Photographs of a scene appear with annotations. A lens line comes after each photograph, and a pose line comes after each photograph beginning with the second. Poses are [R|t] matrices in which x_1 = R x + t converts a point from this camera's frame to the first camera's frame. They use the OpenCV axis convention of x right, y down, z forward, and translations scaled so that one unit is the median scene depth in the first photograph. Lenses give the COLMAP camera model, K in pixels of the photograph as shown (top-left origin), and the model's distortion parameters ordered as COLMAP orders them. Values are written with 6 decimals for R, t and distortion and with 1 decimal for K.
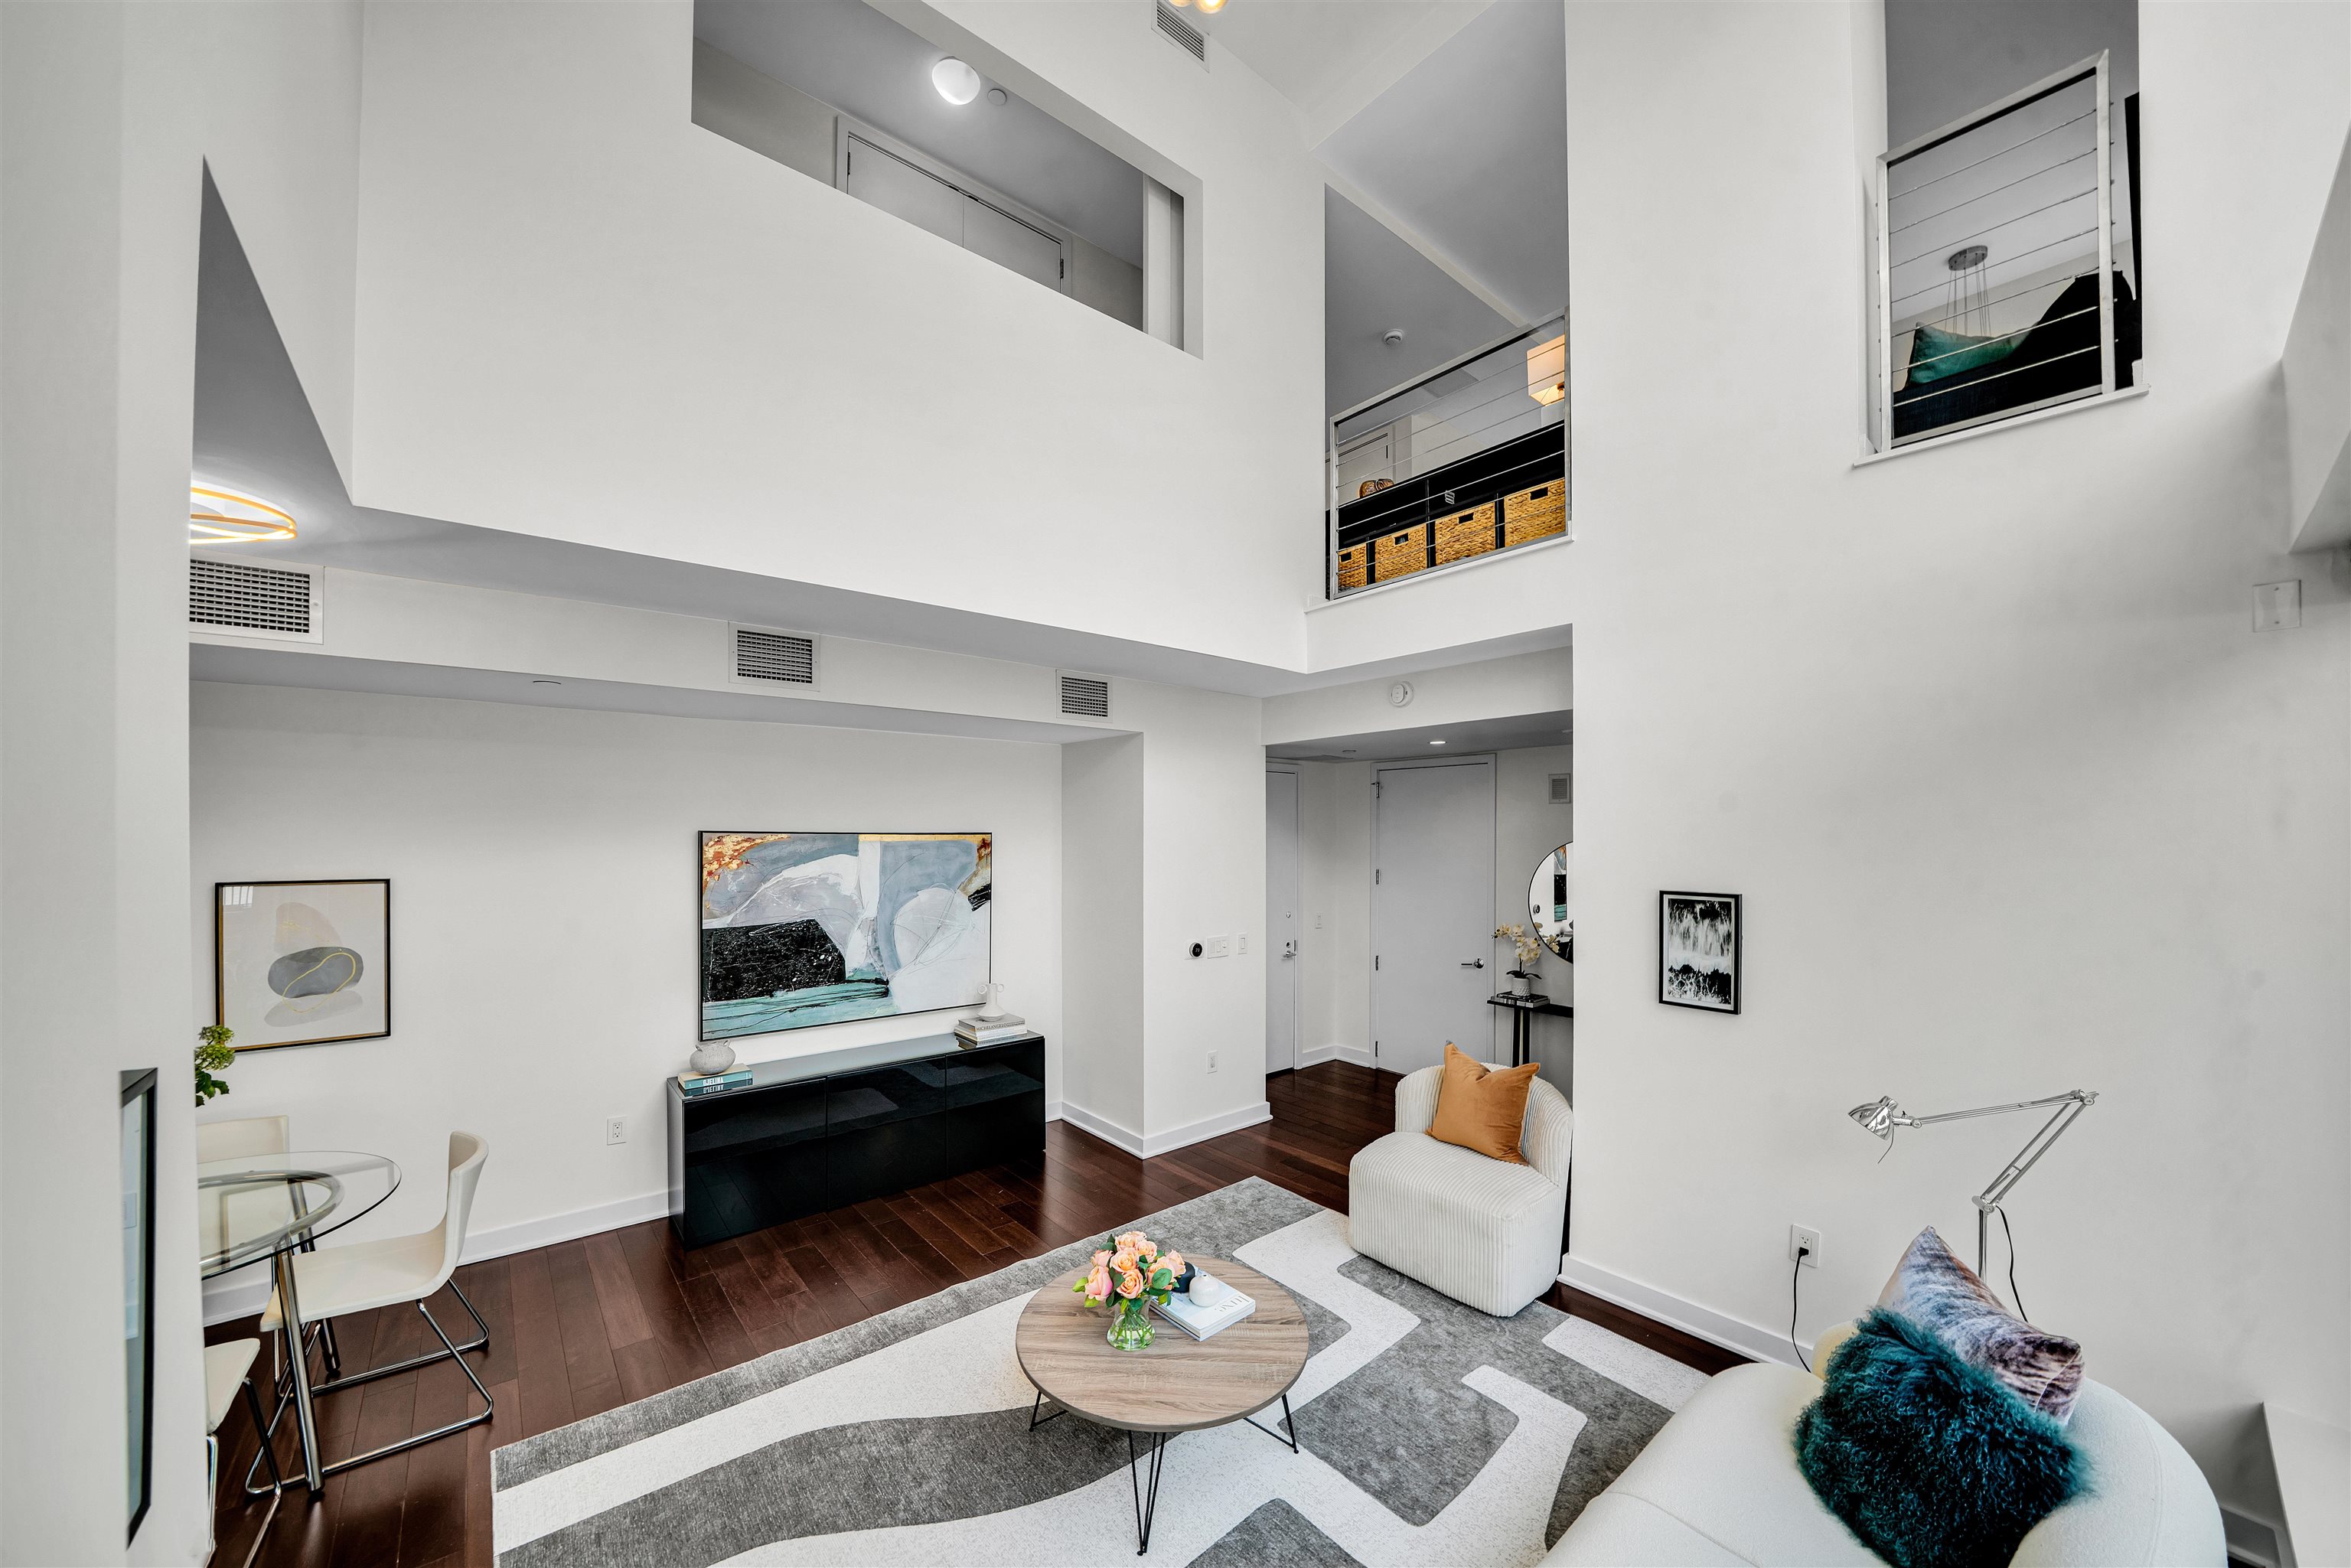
lens RADIAL K [[836.0, 0, 1171.1], [0, 836.0, 836.2], [0, 0, 1]] dist [-0.019678, 0.000022]
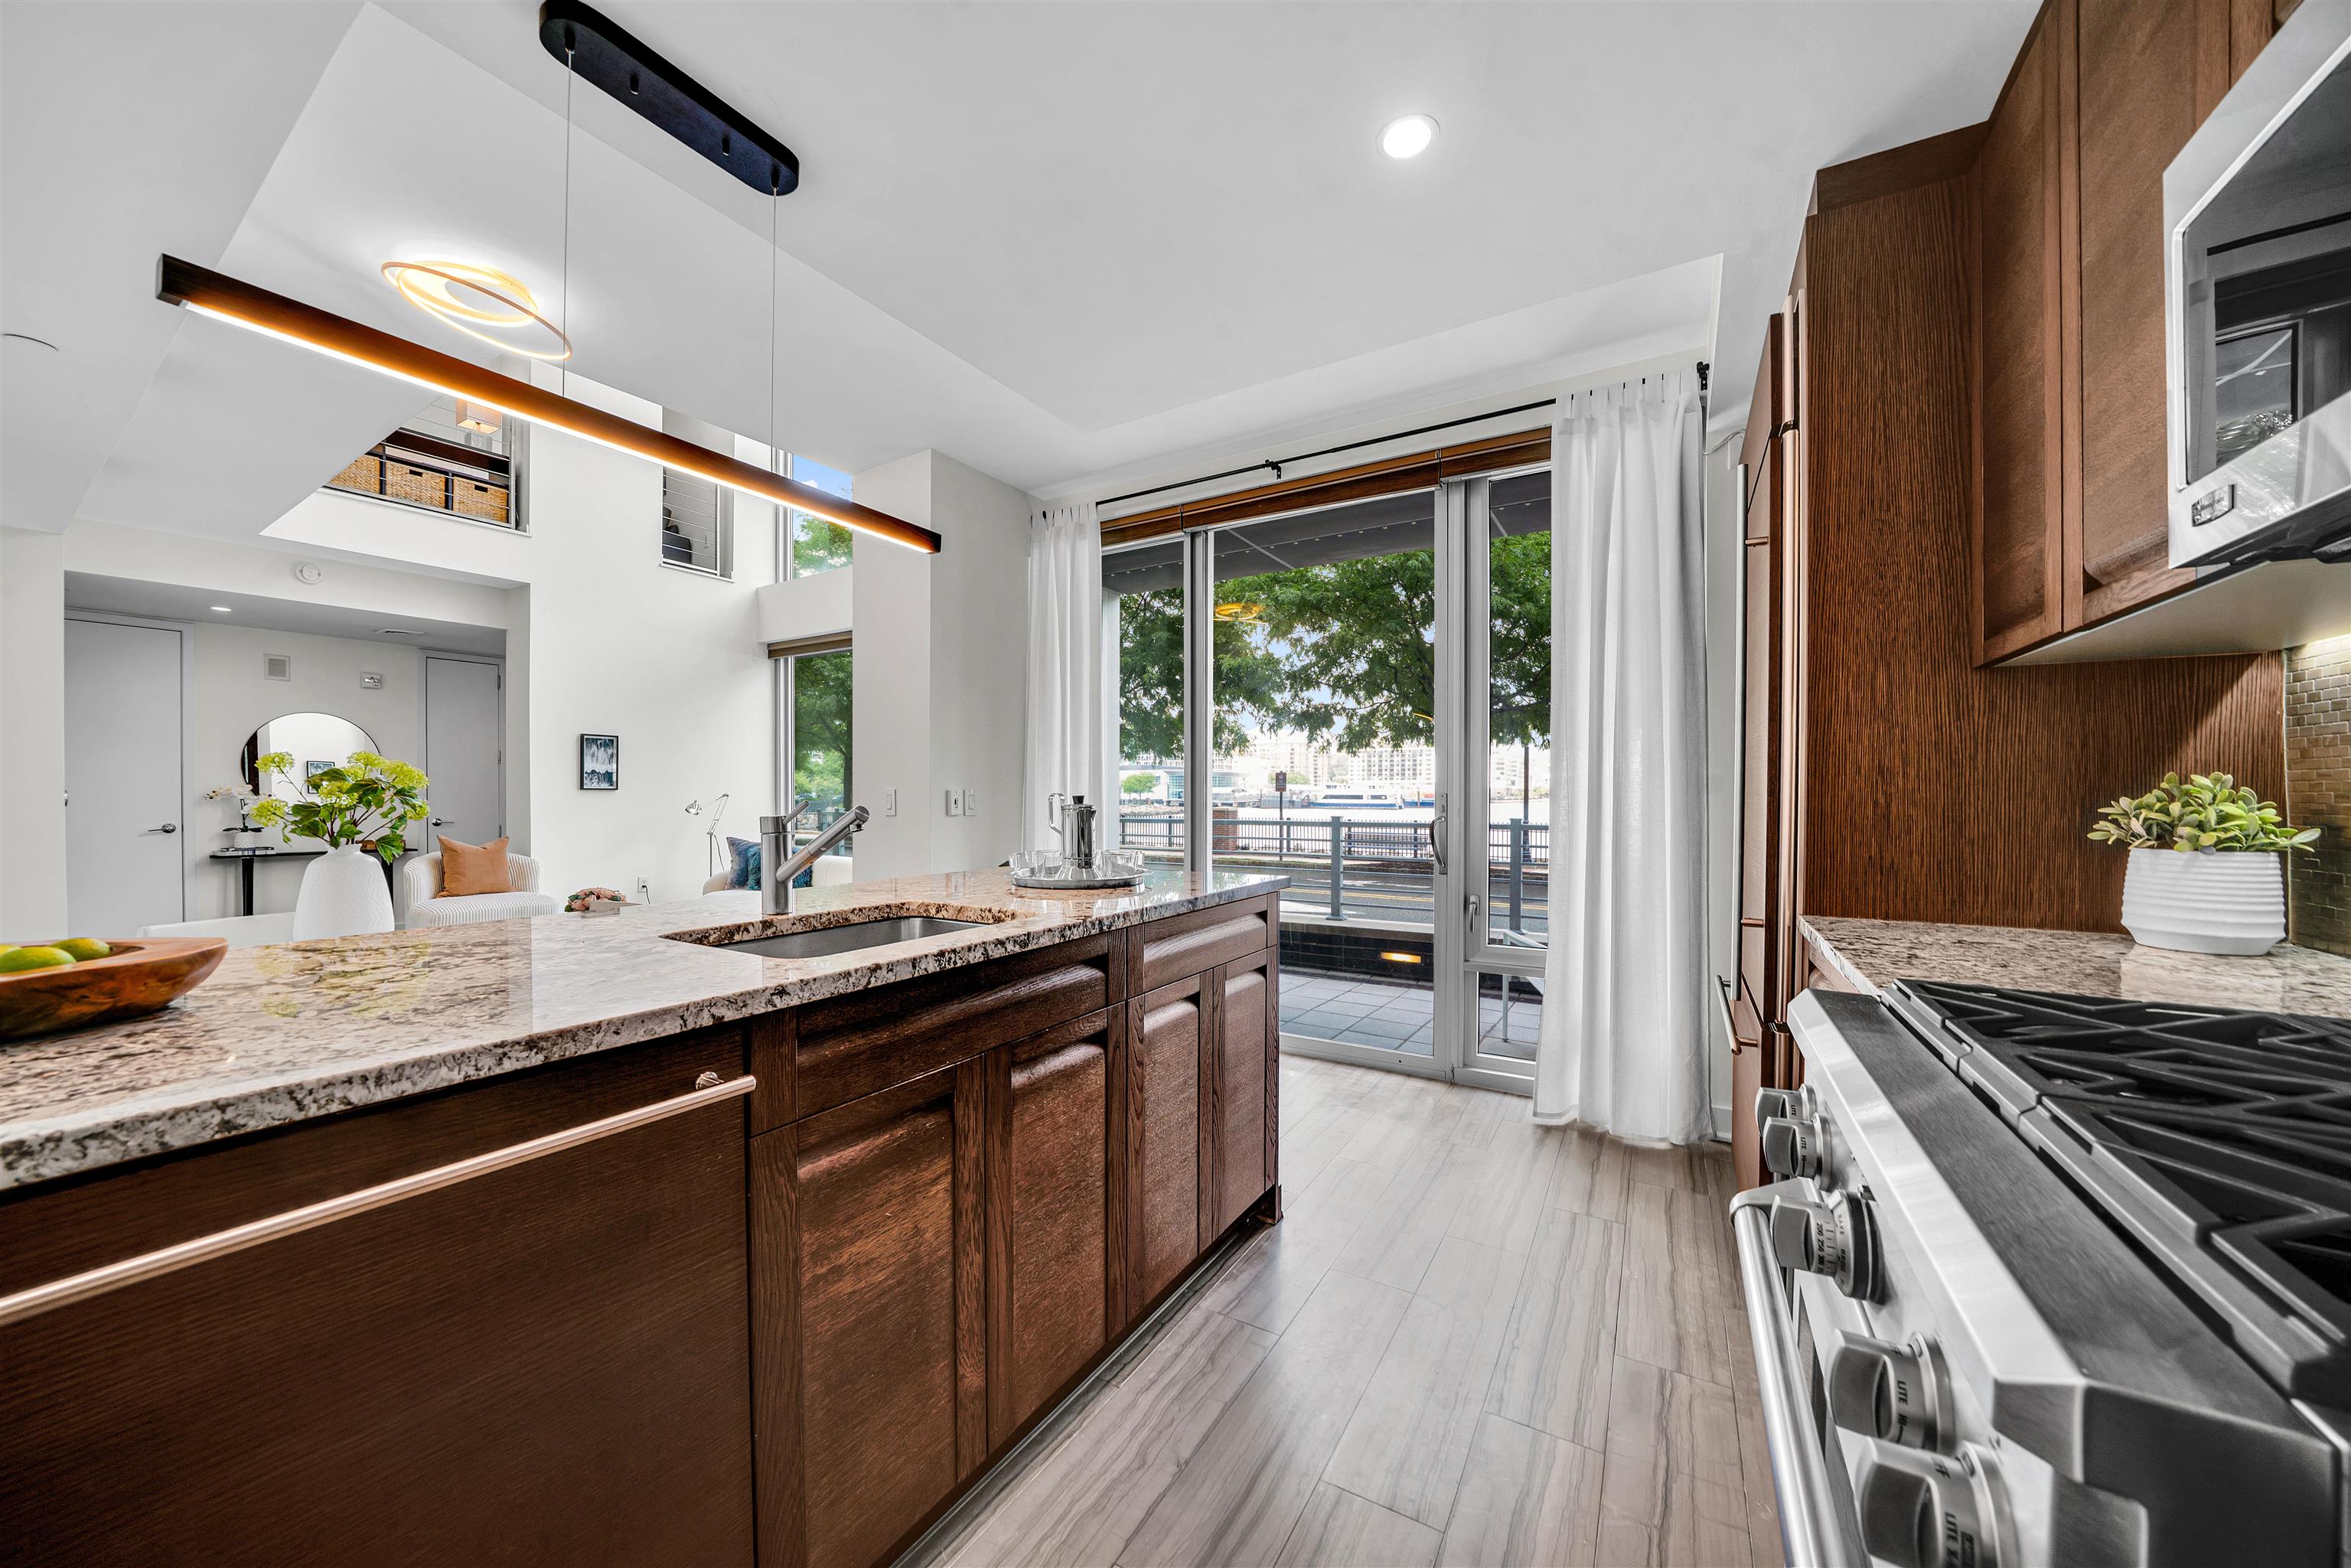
lens RADIAL K [[819.7, 0, 1175.2], [0, 819.7, 795.8], [0, 0, 1]] dist [-0.018816, 0.000125]
pose [[-0.319962, -0.002399, 0.947427, -1.238394], [0.002103, 0.999993, 0.003242, 0.151637], [-0.947428, 0.003030, -0.319955, 0.188575]]
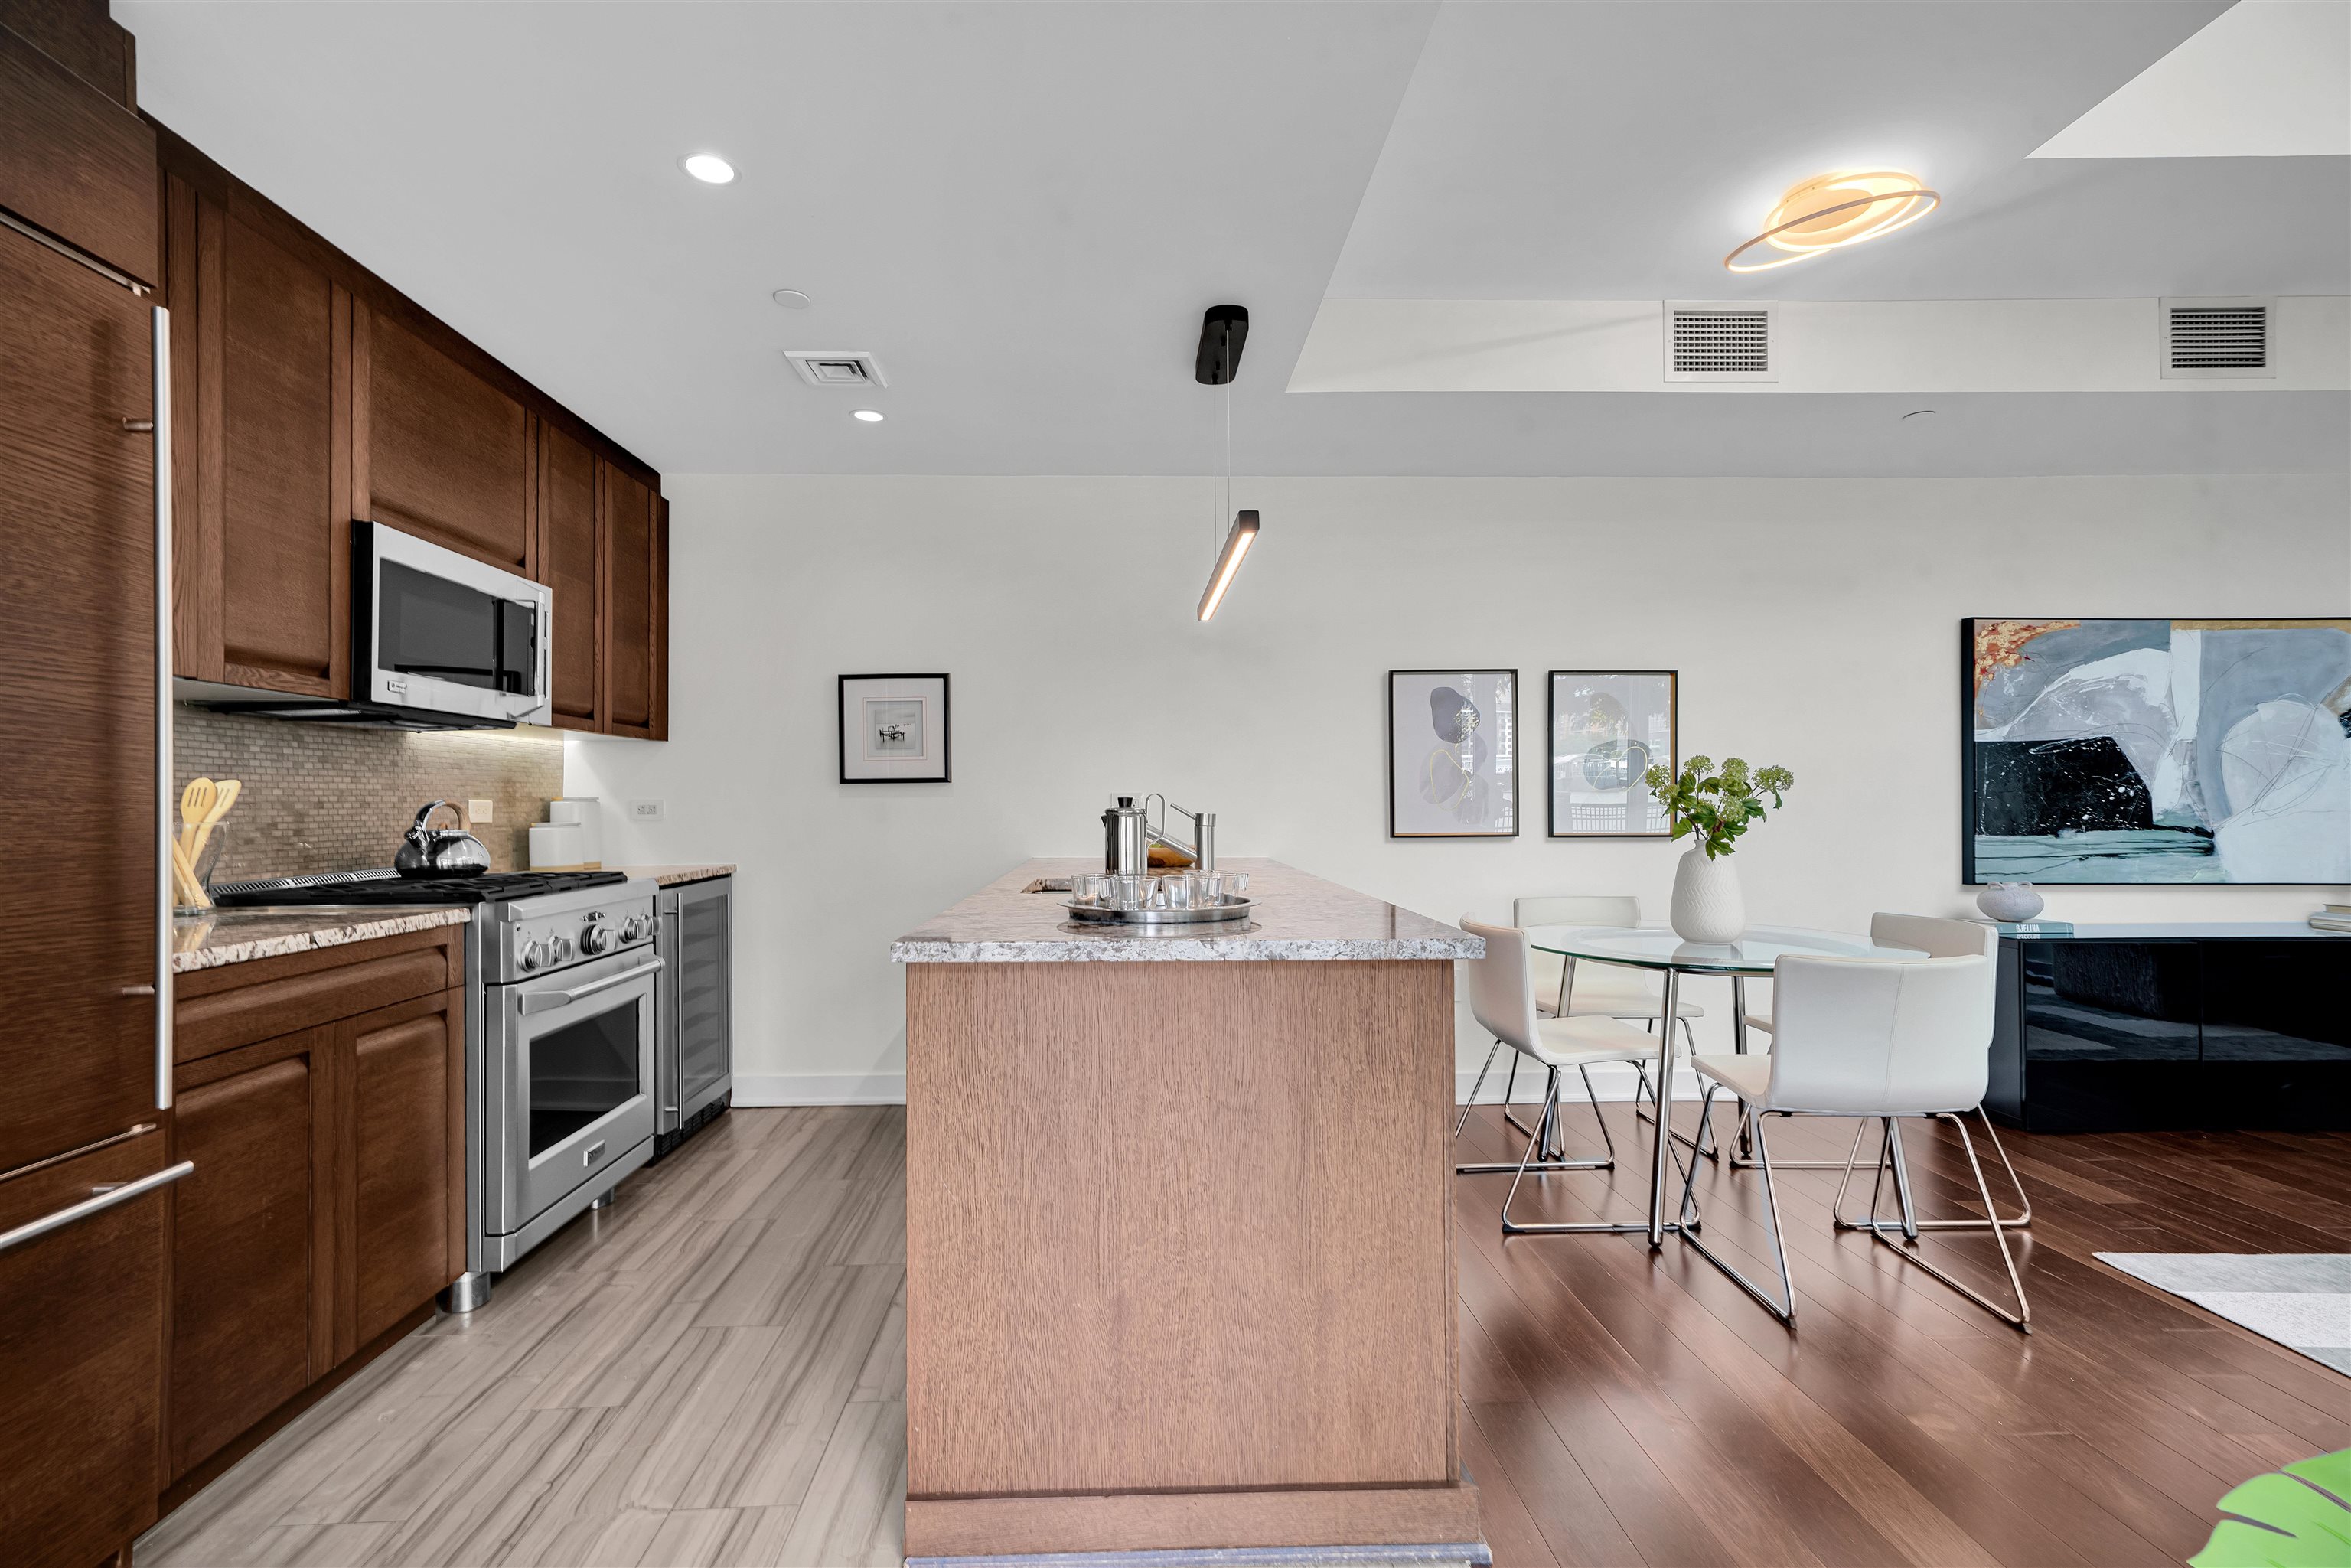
lens RADIAL K [[1117.5, 0, 1175.5], [0, 1117.5, 784.0], [0, 0, 1]] dist [0.017414, 0.000706]
pose [[0.793147, -0.015782, -0.608826, -0.474128], [0.004377, 0.999786, -0.020215, 0.157054], [0.609015, 0.013369, 0.793046, -0.286644]]
